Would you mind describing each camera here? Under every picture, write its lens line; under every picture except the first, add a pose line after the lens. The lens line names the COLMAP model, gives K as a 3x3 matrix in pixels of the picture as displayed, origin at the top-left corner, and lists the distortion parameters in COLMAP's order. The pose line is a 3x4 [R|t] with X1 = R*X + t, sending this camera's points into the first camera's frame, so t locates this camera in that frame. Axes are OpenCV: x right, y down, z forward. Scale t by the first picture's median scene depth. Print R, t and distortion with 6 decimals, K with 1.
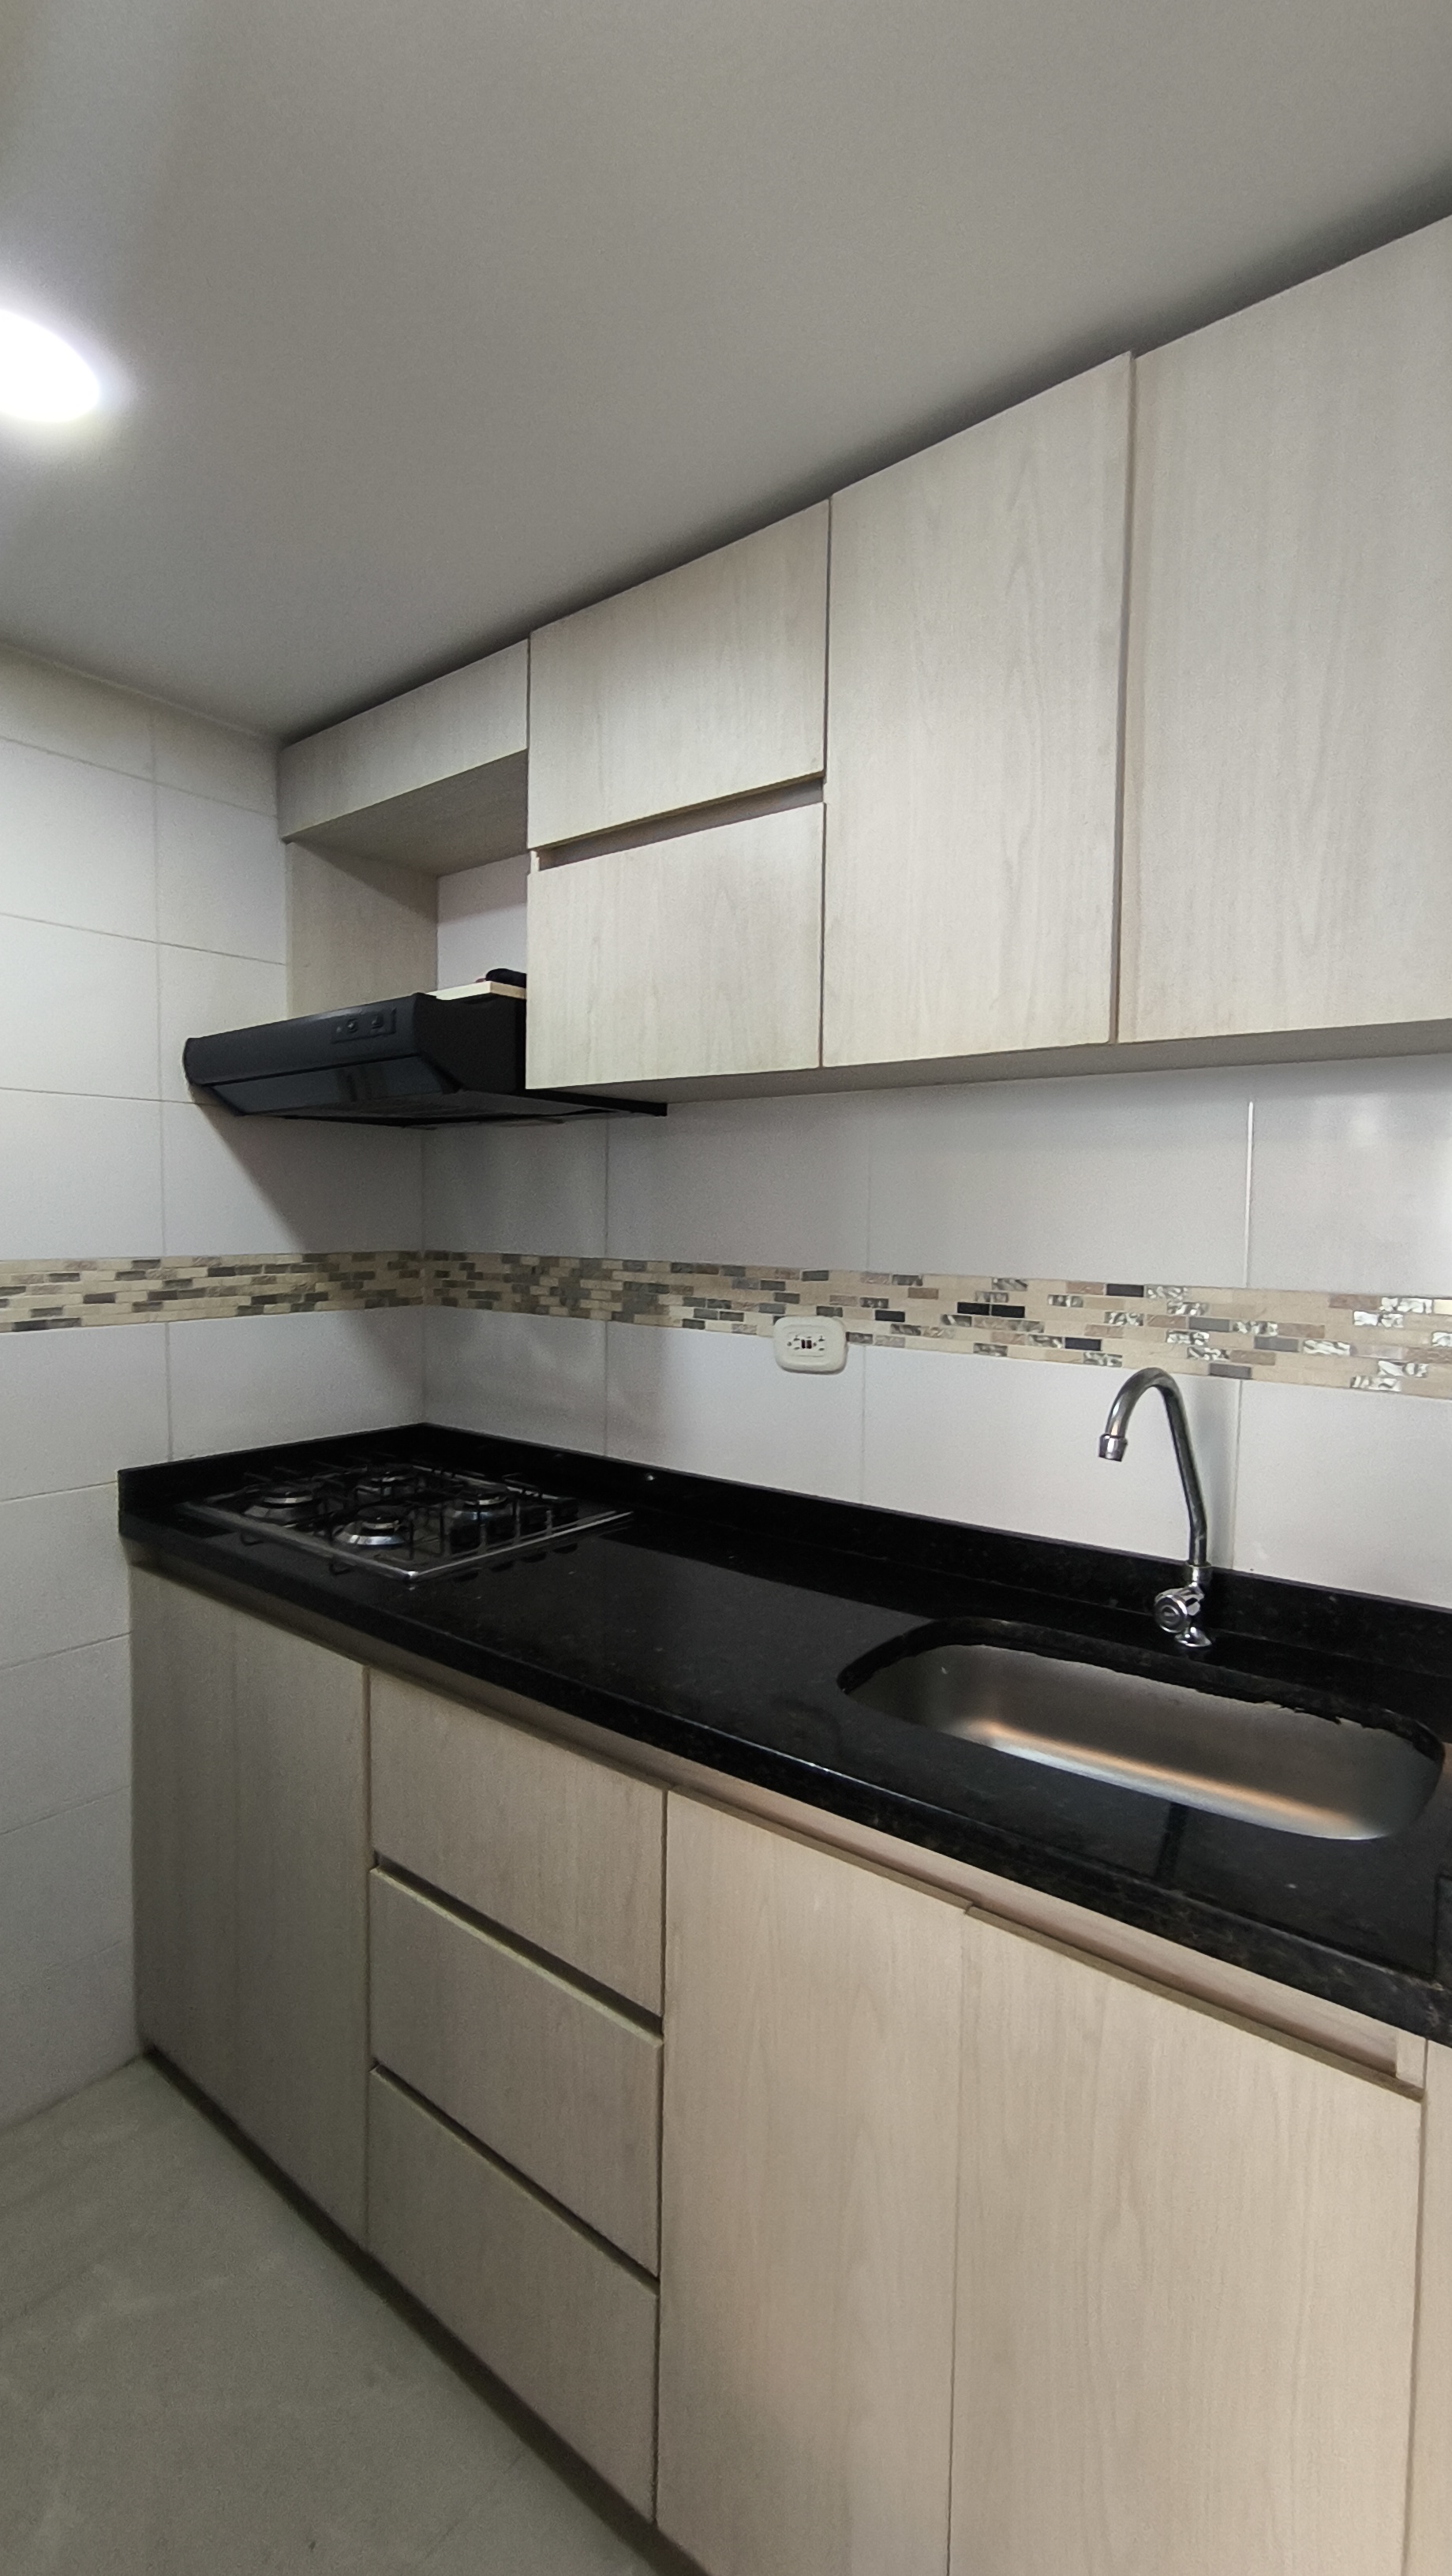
lens RADIAL K [[1187.1, 0, 713.3], [0, 1187.1, 1283.4], [0, 0, 1]] dist [-0.003928, 0.000575]
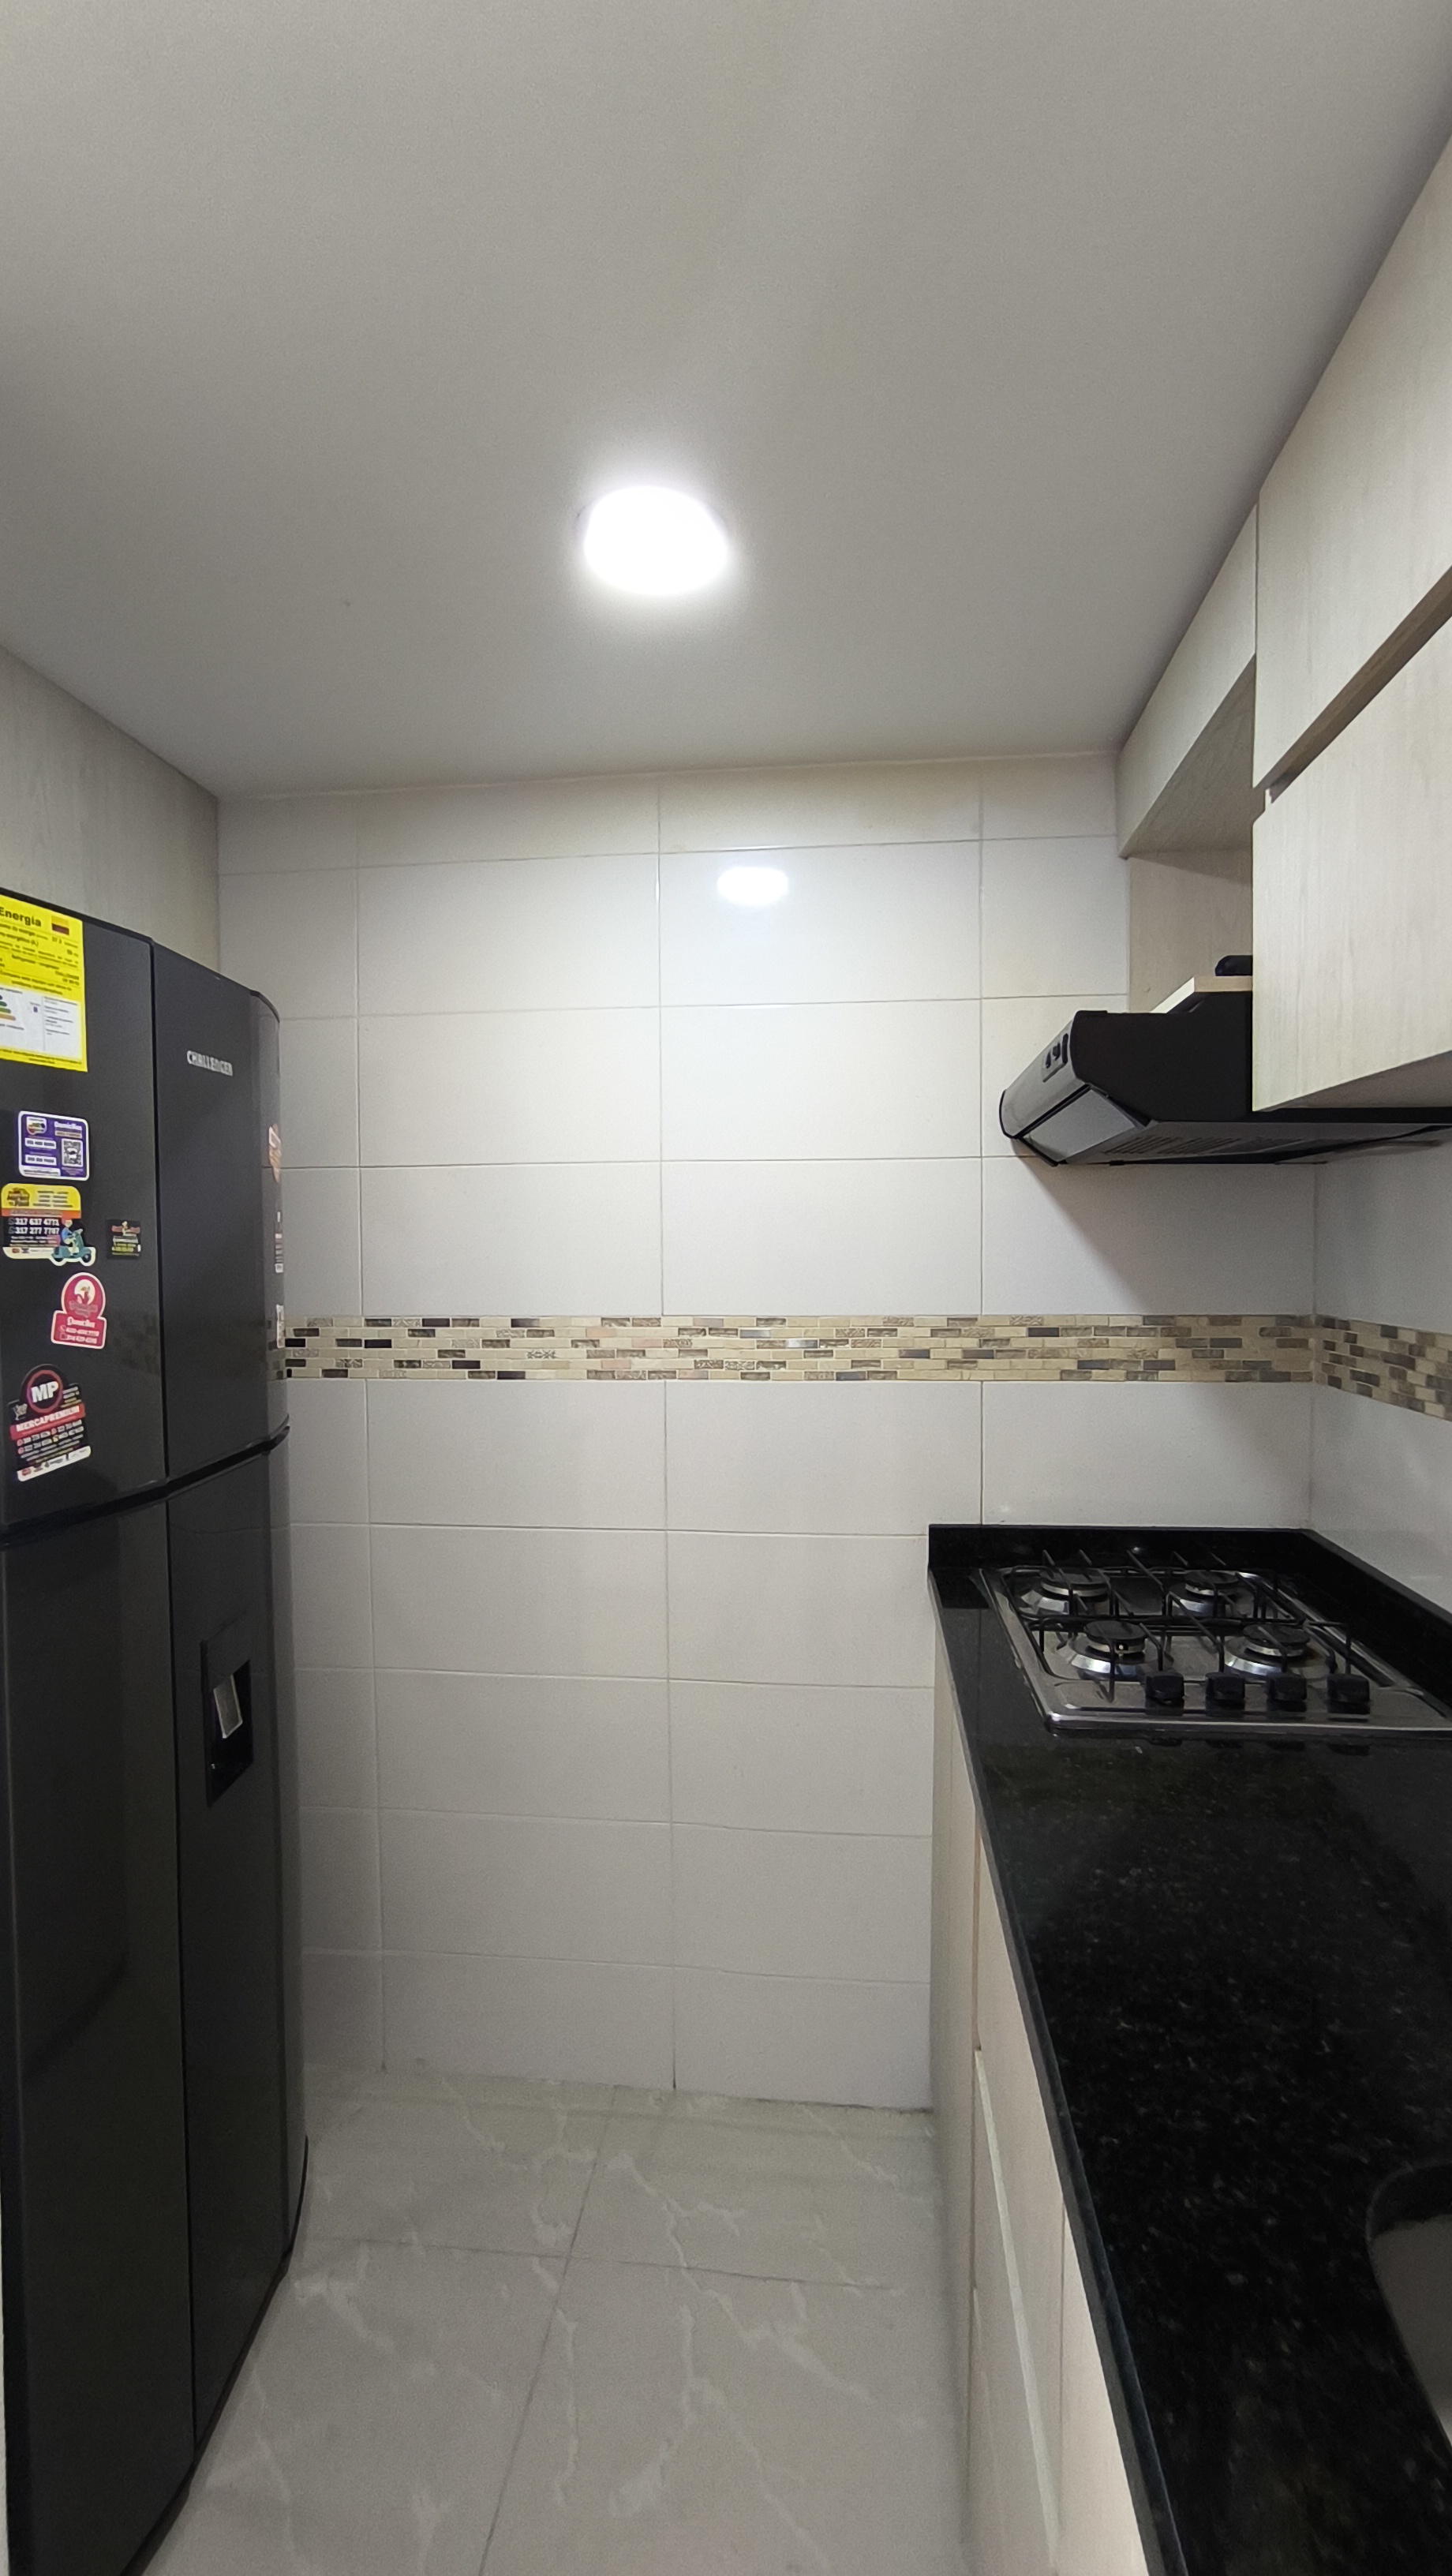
lens RADIAL K [[1187.1, 0, 728.7], [0, 1187.1, 1290.5], [0, 0, 1]] dist [-0.003928, 0.000575]
pose [[0.551914, 0.019147, -0.833681, 0.226443], [-0.039032, 0.999234, -0.002891, -0.029396], [0.832987, 0.034136, 0.552239, 0.258155]]
